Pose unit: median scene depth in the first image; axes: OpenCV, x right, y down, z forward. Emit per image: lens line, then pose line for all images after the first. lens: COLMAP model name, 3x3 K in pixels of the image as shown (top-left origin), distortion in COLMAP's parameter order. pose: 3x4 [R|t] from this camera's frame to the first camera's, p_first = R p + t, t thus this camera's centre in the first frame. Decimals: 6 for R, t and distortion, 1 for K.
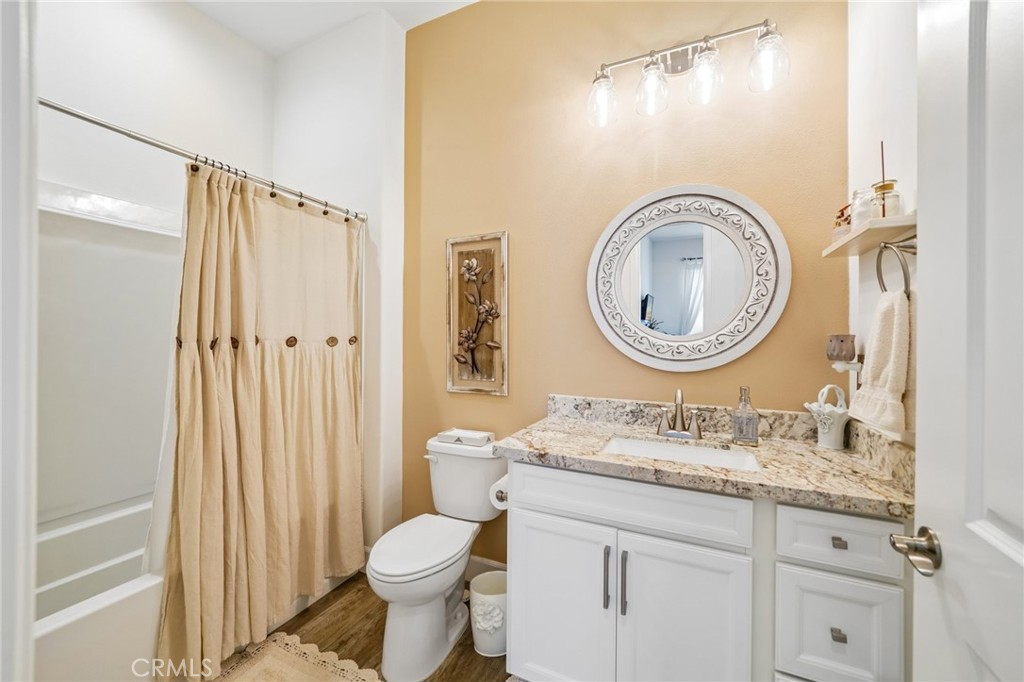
lens RADIAL K [[393.3, 0, 512.0], [0, 393.3, 341.0], [0, 0, 1]] dist [-0.013782, 0.000140]
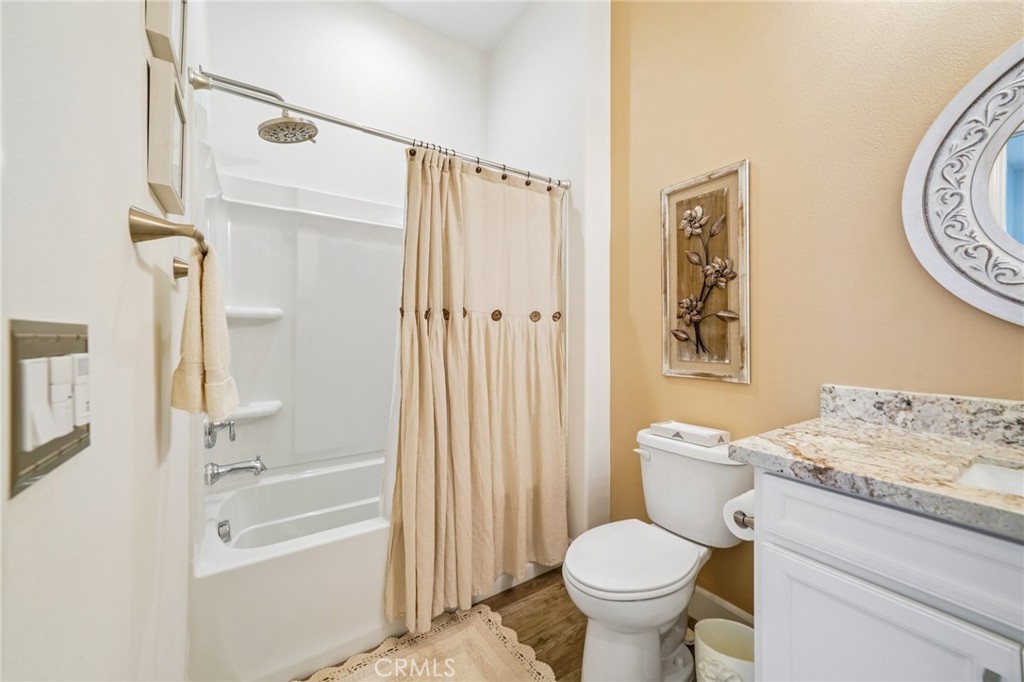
lens RADIAL K [[386.1, 0, 512.0], [0, 386.1, 341.0], [0, 0, 1]] dist [0.005974, 0.000325]
pose [[0.852789, -0.004886, -0.522233, -0.013997], [0.005564, 0.999984, -0.000270, 0.065605], [0.522226, -0.002676, 0.852803, 0.173562]]
